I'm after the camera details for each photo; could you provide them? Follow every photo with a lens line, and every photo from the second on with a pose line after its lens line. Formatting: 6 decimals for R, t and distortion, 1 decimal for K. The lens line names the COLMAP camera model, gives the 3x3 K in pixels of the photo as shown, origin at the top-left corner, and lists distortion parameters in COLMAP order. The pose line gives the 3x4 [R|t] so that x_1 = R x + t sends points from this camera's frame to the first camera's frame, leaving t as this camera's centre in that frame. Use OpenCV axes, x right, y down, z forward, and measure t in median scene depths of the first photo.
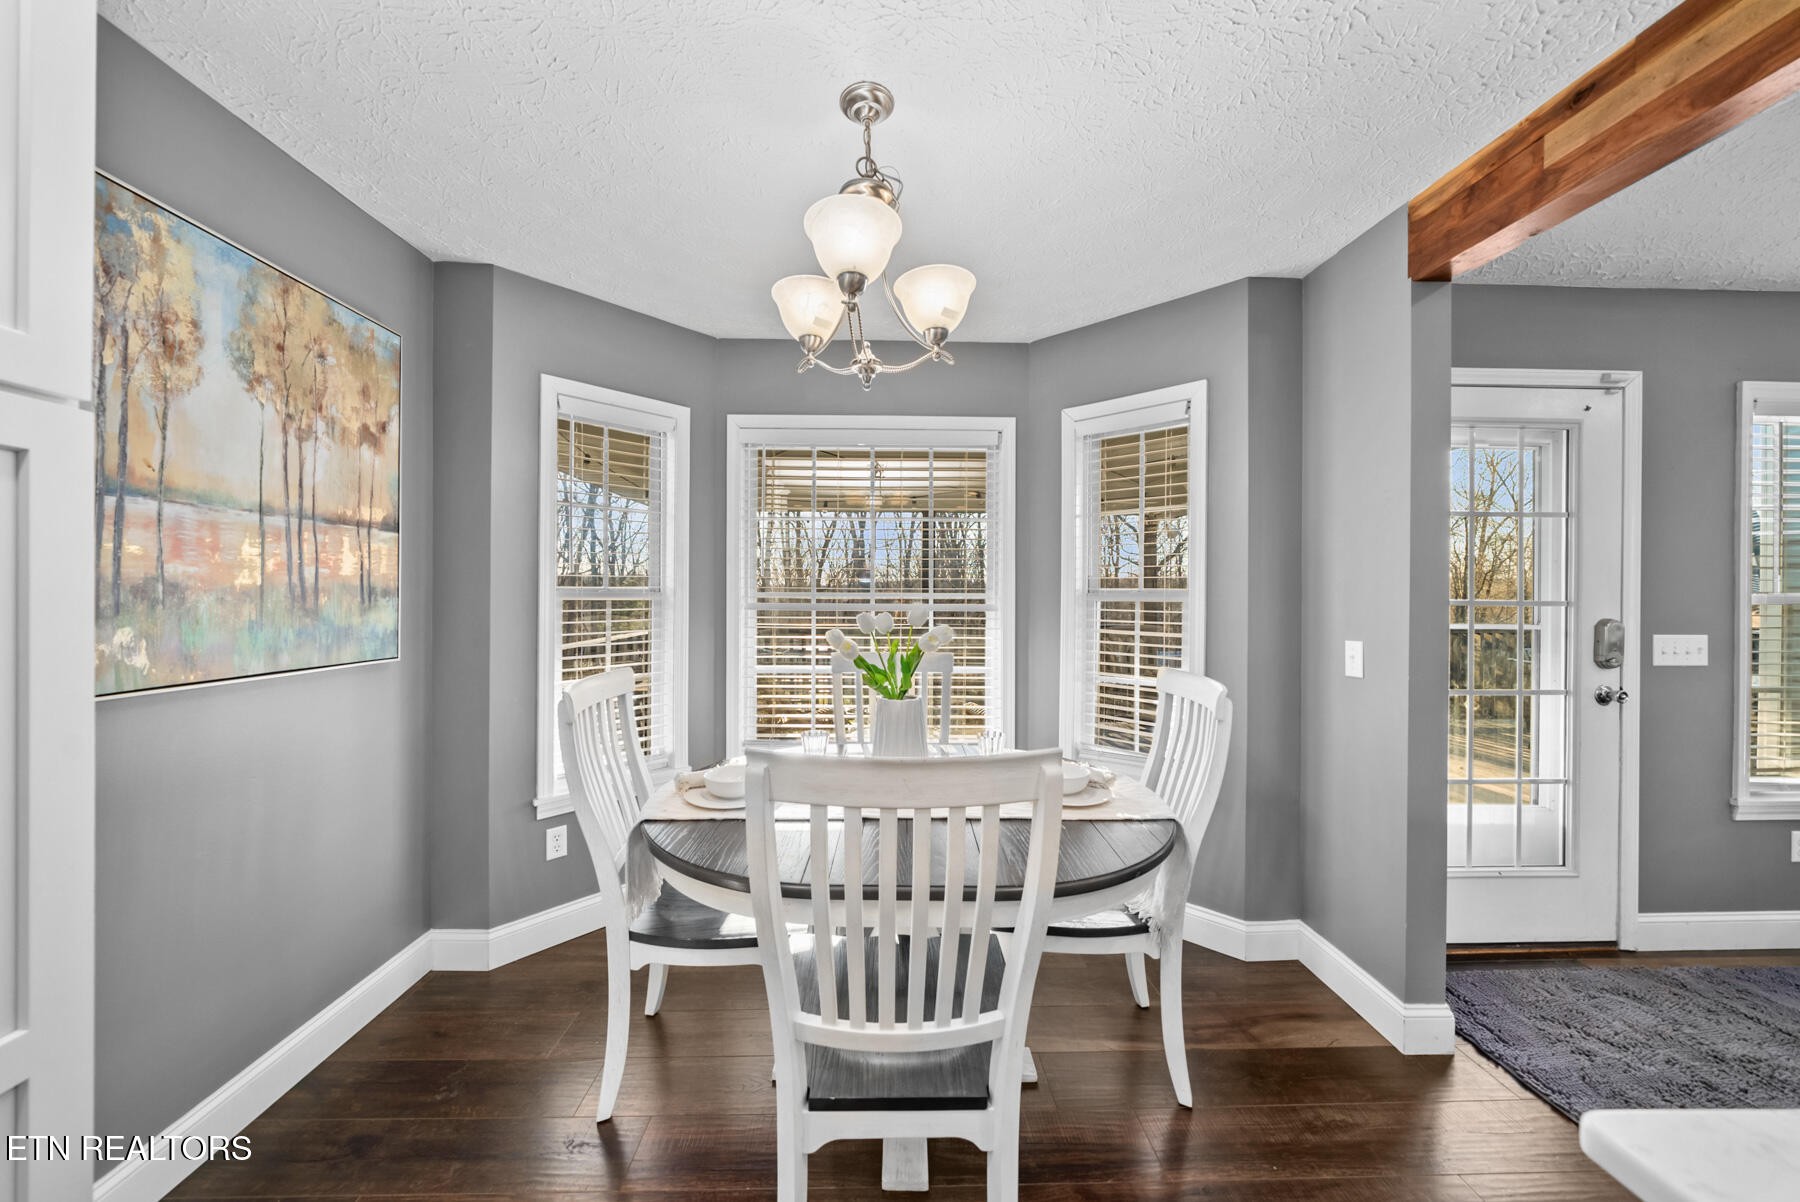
lens RADIAL K [[633.8, 0, 900.3], [0, 633.8, 595.8], [0, 0, 1]] dist [0.000923, 0.000207]
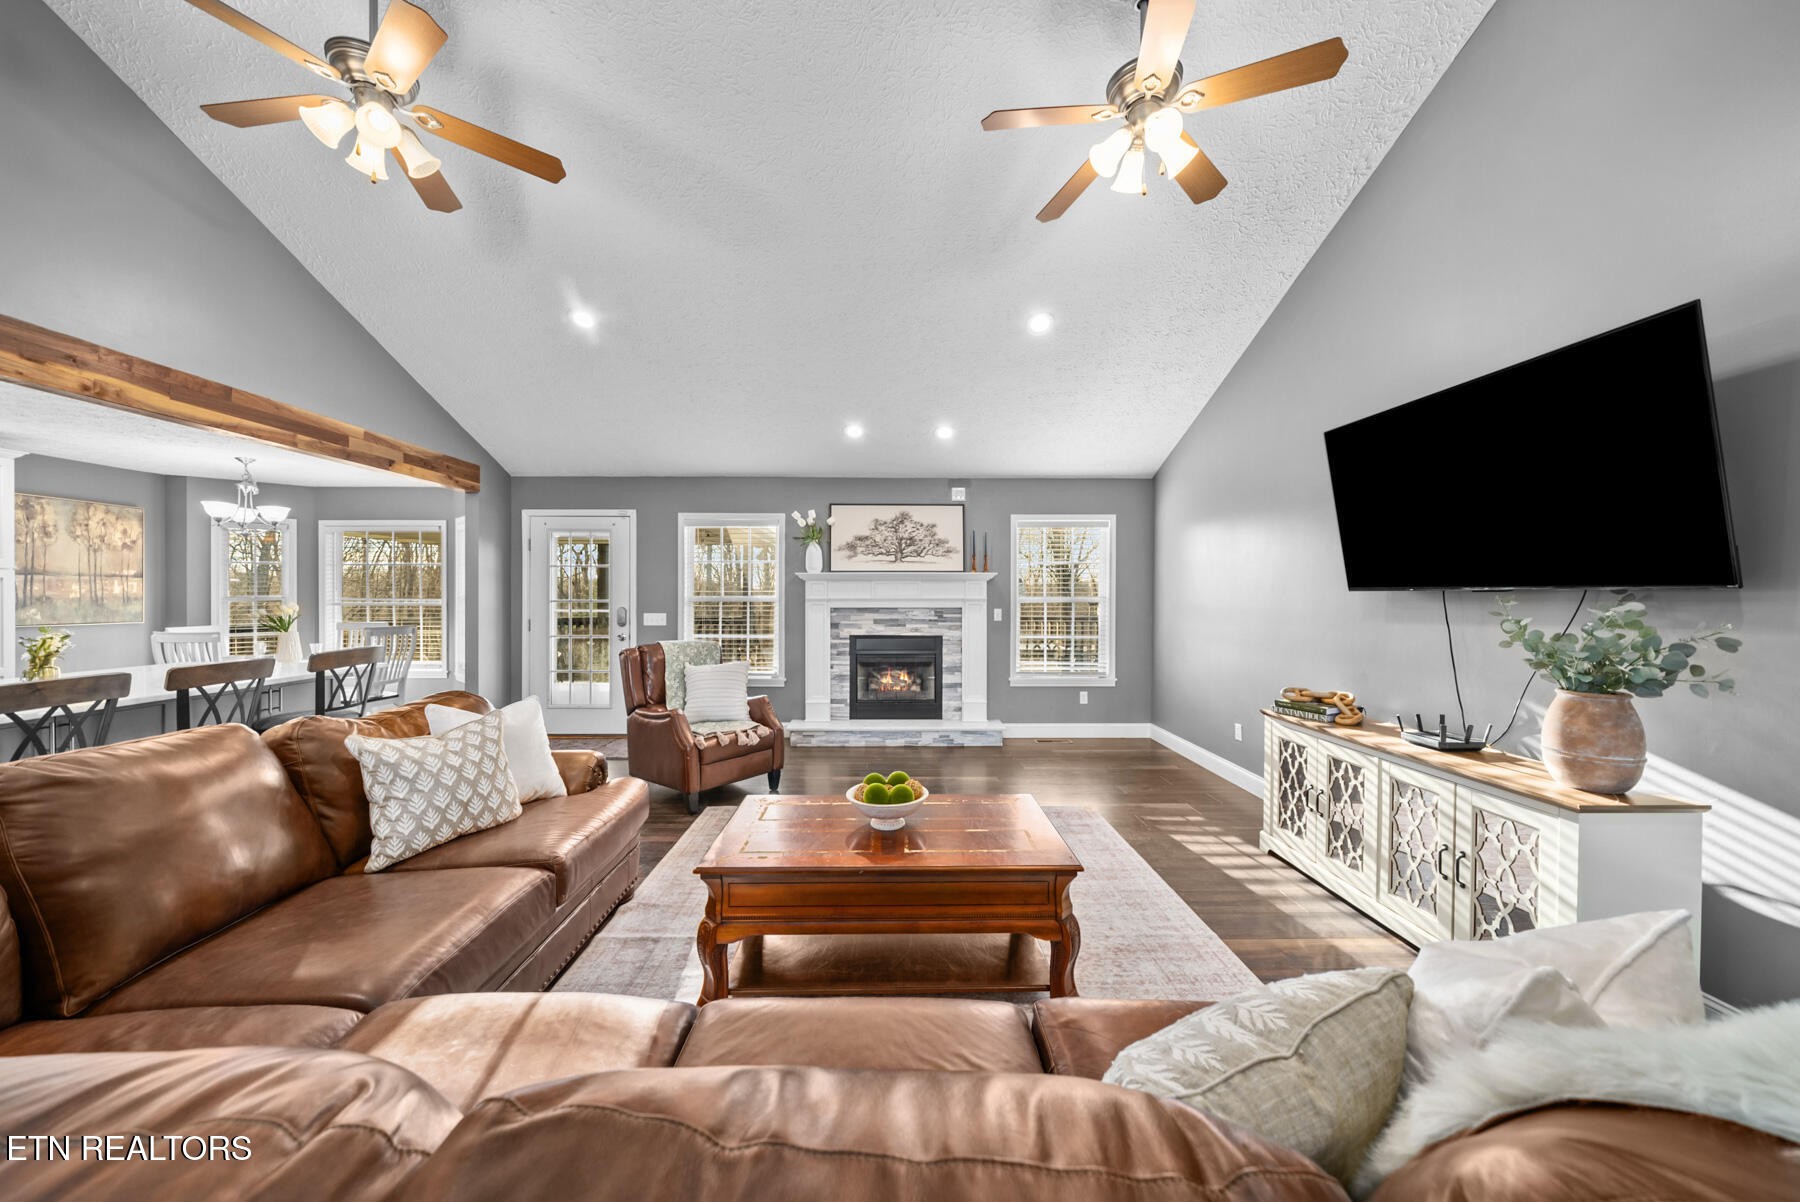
lens RADIAL K [[633.8, 0, 902.7], [0, 633.8, 600.2], [0, 0, 1]] dist [0.000923, 0.000207]
pose [[0.999700, -0.003956, -0.024176, 3.413188], [0.004034, 0.999987, 0.003202, 0.006301], [0.024163, -0.003298, 0.999703, -2.247303]]
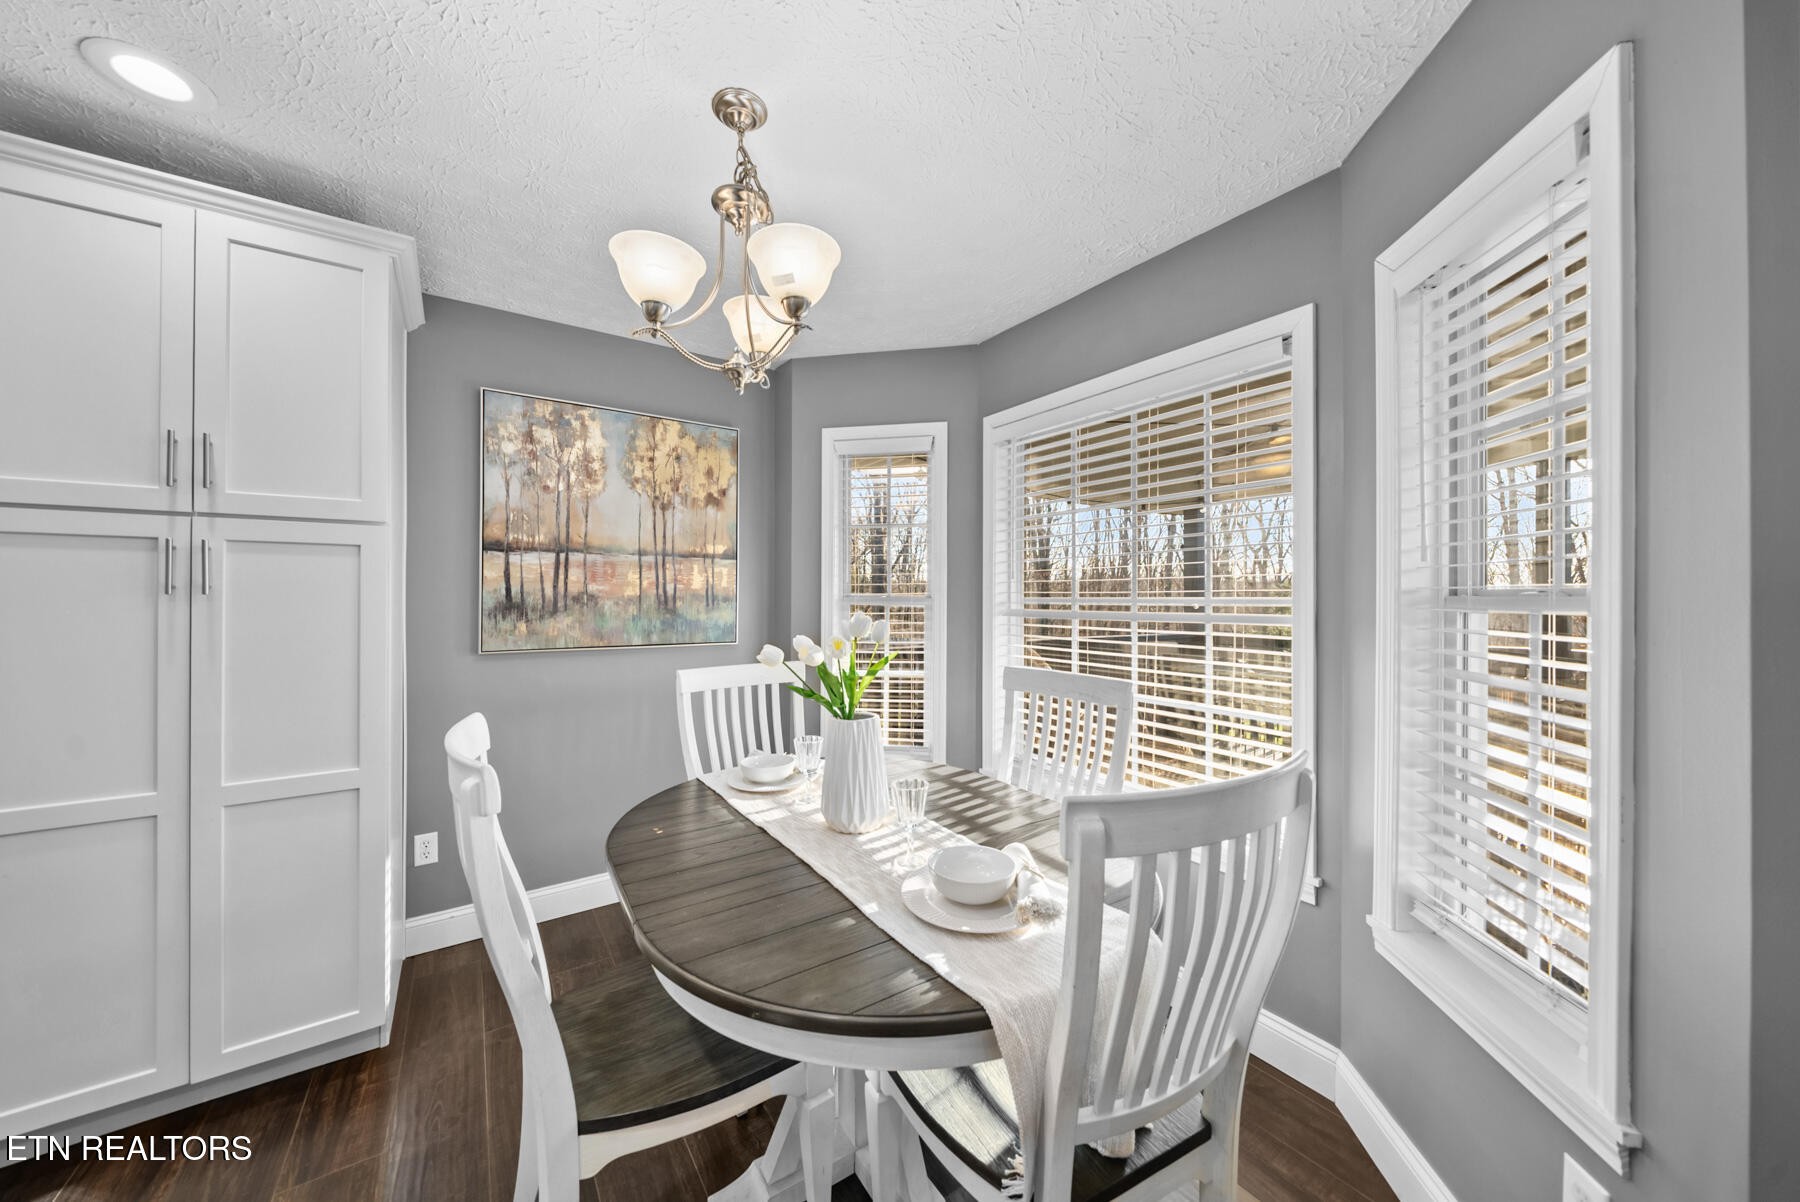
lens RADIAL K [[632.3, 0, 901.6], [0, 632.3, 596.0], [0, 0, 1]] dist [0.002158, 0.000107]
pose [[0.535776, -0.008866, -0.844314, 0.877804], [-0.000905, 0.999938, -0.011074, 0.004194], [0.844360, 0.006697, 0.535735, 0.660177]]
